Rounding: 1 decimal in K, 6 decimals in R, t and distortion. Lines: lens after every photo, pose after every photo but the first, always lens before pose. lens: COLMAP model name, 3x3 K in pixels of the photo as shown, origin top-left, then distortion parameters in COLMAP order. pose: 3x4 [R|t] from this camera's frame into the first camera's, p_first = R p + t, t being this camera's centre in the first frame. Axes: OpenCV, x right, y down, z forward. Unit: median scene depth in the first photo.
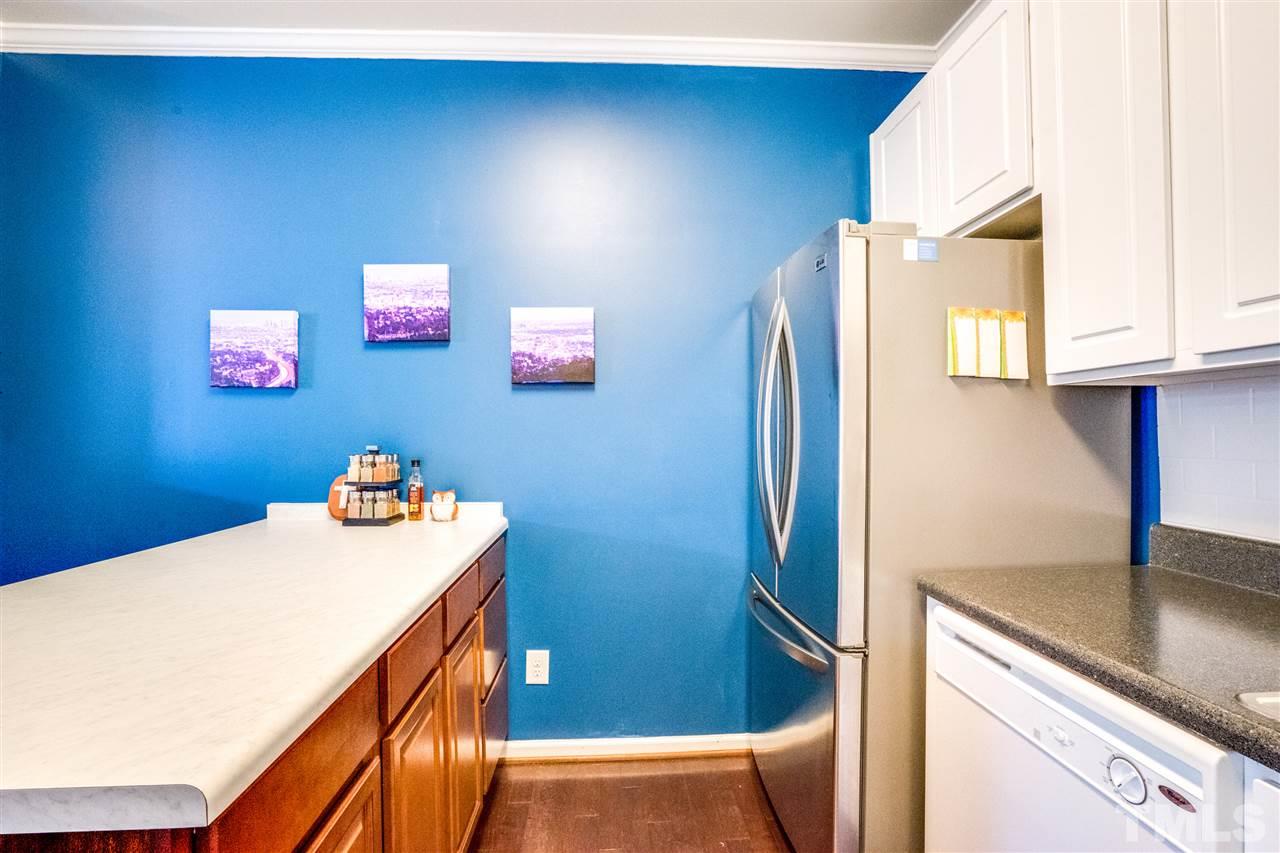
lens RADIAL K [[587.8, 0, 634.9], [0, 587.8, 431.0], [0, 0, 1]] dist [-0.064379, 0.025307]
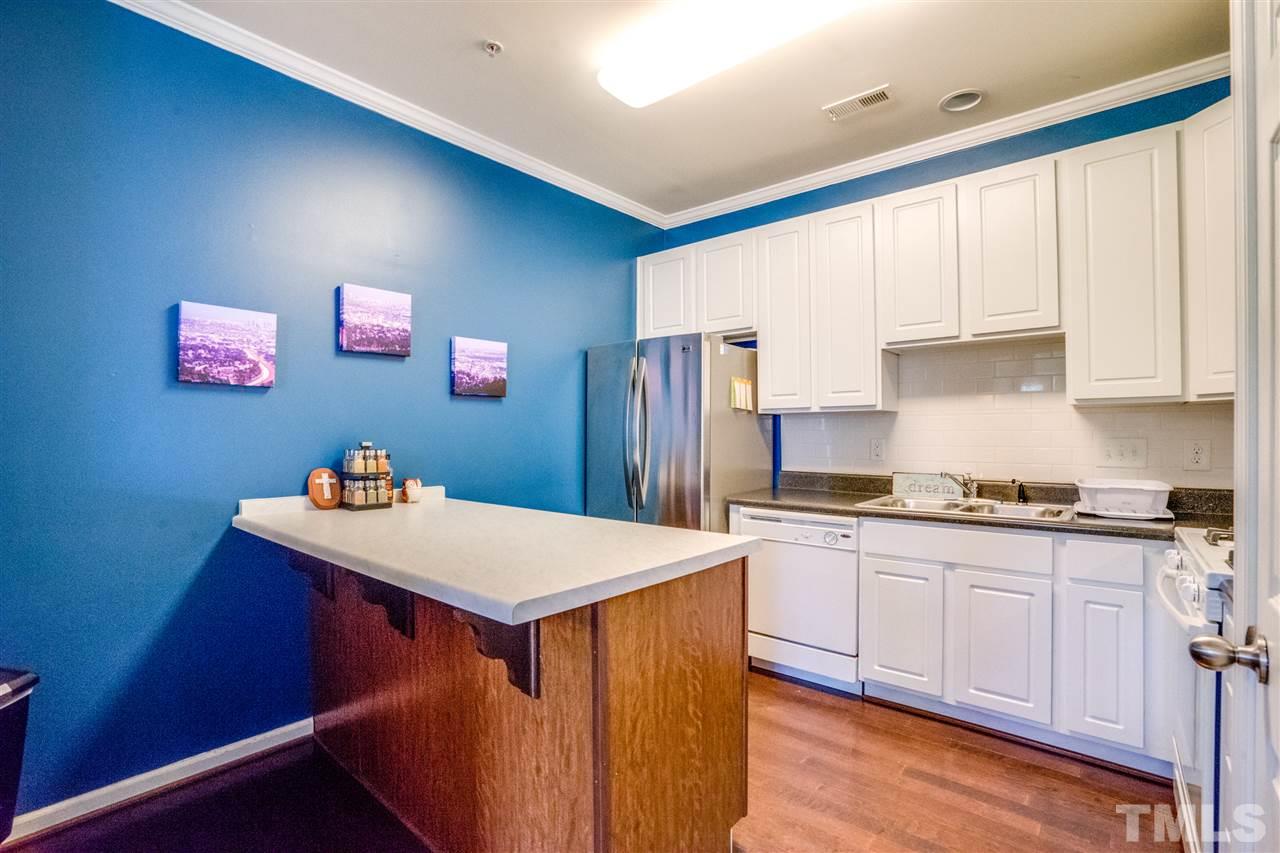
lens RADIAL K [[587.8, 0, 634.9], [0, 587.8, 431.0], [0, 0, 1]] dist [-0.064379, 0.025307]
pose [[0.689735, 0.007569, 0.724022, -0.901616], [-0.004614, 0.999971, -0.006059, 0.007042], [-0.724047, 0.000839, 0.689750, -0.197769]]
